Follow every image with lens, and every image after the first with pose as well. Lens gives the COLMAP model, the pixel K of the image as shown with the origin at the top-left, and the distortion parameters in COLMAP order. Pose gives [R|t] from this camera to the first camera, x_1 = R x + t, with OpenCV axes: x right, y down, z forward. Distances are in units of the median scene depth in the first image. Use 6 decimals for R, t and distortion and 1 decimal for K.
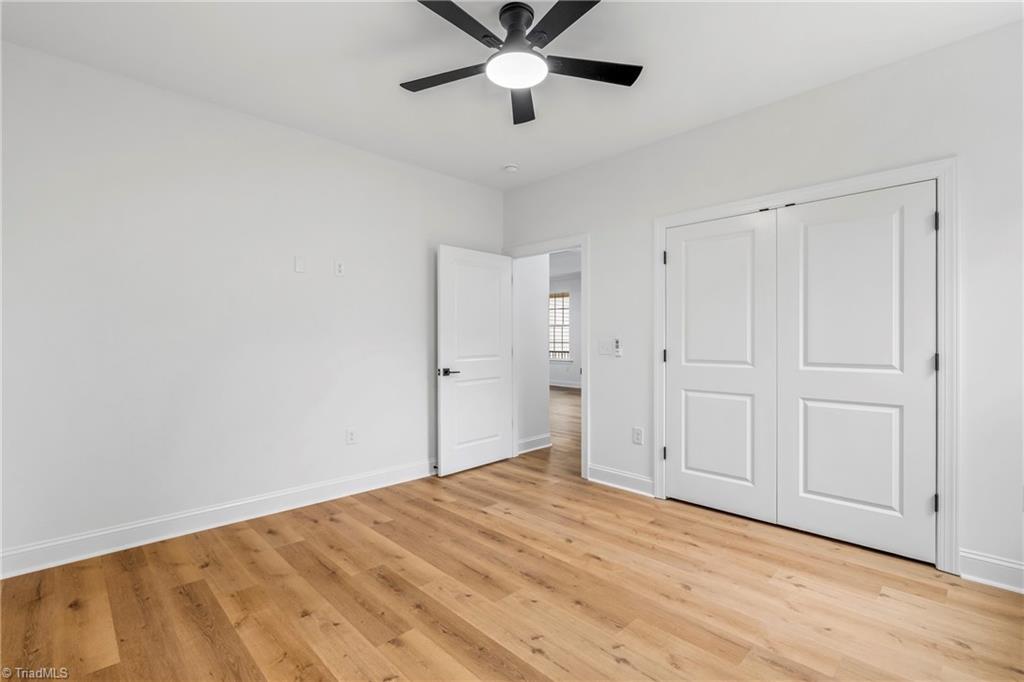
lens RADIAL K [[468.4, 0, 509.5], [0, 468.4, 335.8], [0, 0, 1]] dist [0.001224, 0.000250]
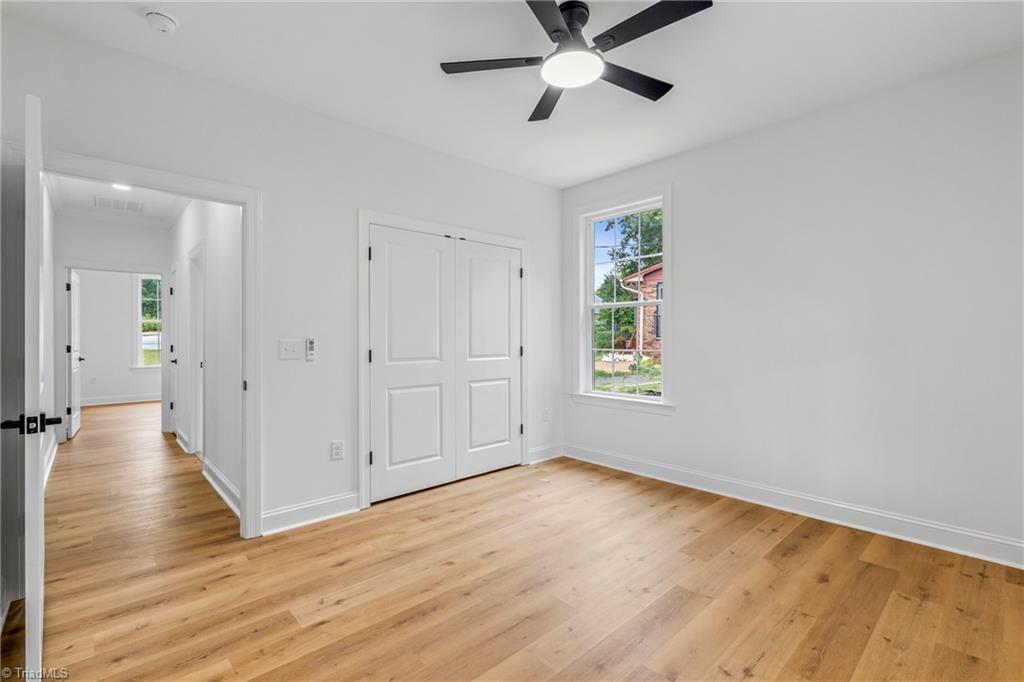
lens RADIAL K [[468.4, 0, 509.5], [0, 468.4, 335.8], [0, 0, 1]] dist [0.001224, 0.000250]
pose [[0.021237, 0.006358, 0.999754, -0.673822], [-0.003122, 0.999975, -0.006293, 0.006774], [-0.999770, -0.002987, 0.021256, 0.759953]]
